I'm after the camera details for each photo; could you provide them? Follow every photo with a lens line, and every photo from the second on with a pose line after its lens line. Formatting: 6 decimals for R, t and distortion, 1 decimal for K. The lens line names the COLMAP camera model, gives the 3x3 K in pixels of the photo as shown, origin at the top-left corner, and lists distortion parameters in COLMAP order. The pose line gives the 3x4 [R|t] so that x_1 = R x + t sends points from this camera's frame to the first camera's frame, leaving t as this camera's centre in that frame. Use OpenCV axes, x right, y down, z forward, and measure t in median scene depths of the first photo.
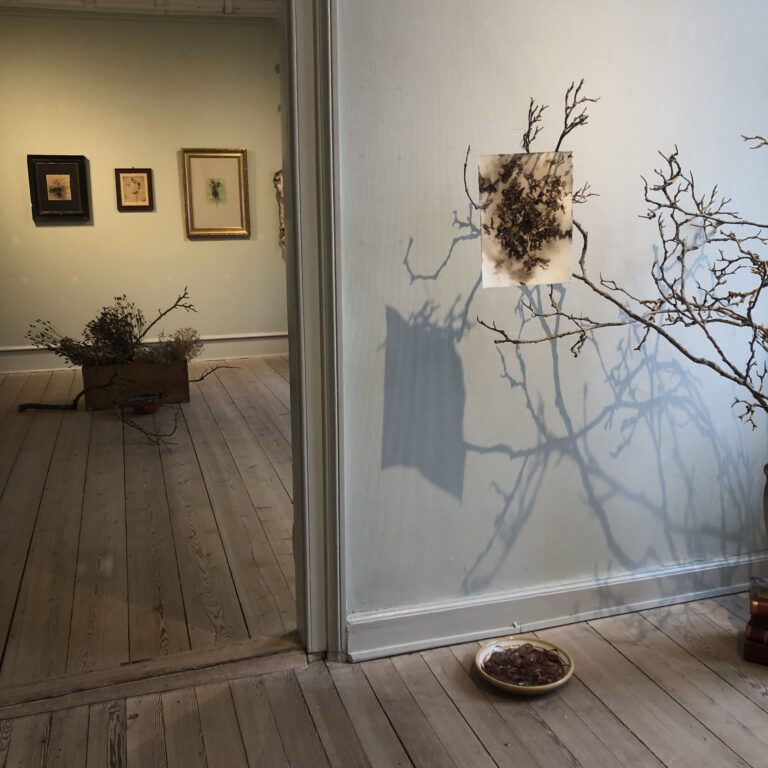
lens RADIAL K [[885.1, 0, 384.0], [0, 885.1, 384.0], [0, 0, 1]] dist [0.182485, -0.640666]
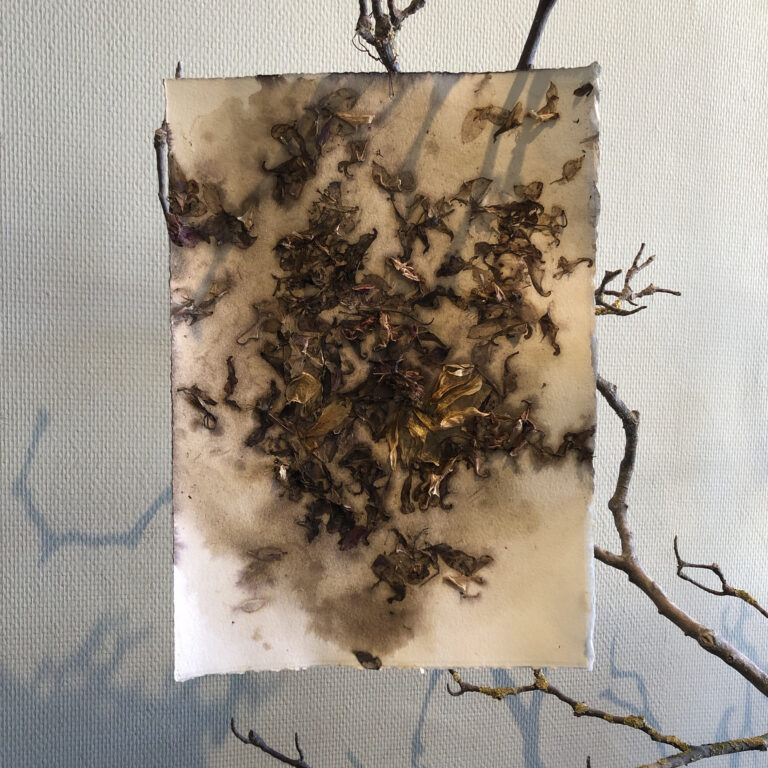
lens RADIAL K [[842.1, 0, 384.0], [0, 842.1, 384.0], [0, 0, 1]] dist [0.150451, -0.511707]
pose [[0.999134, 0.036991, -0.019065, 0.162807], [-0.039188, 0.990485, -0.131925, -0.153669], [0.014004, 0.132558, 0.991076, 0.791324]]
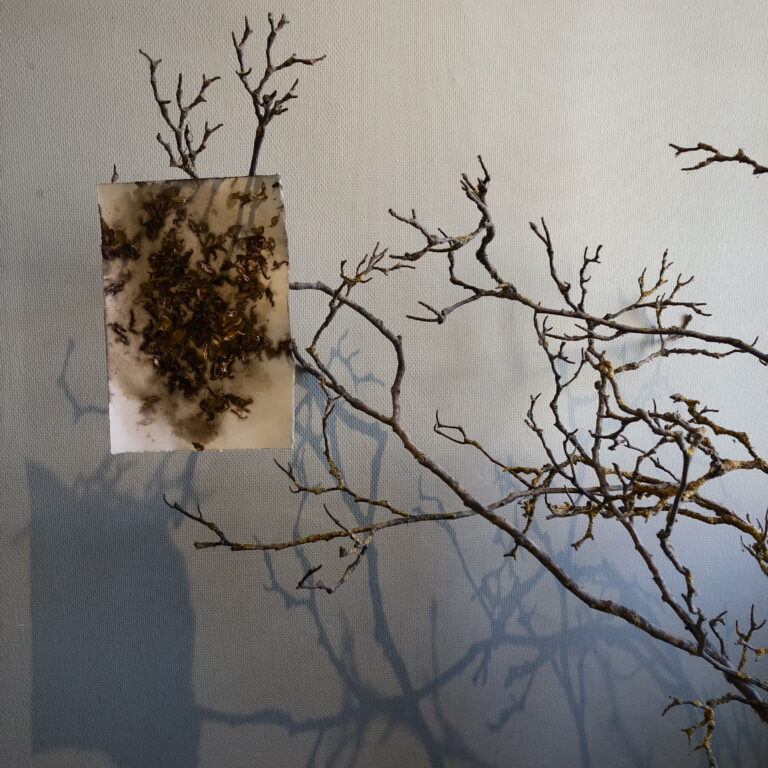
lens RADIAL K [[842.1, 0, 384.0], [0, 842.1, 384.0], [0, 0, 1]] dist [0.150451, -0.511707]
pose [[0.989918, 0.028644, -0.138715, 0.320594], [-0.037637, 0.997326, -0.062648, -0.122554], [0.136550, 0.067237, 0.988349, 0.564051]]
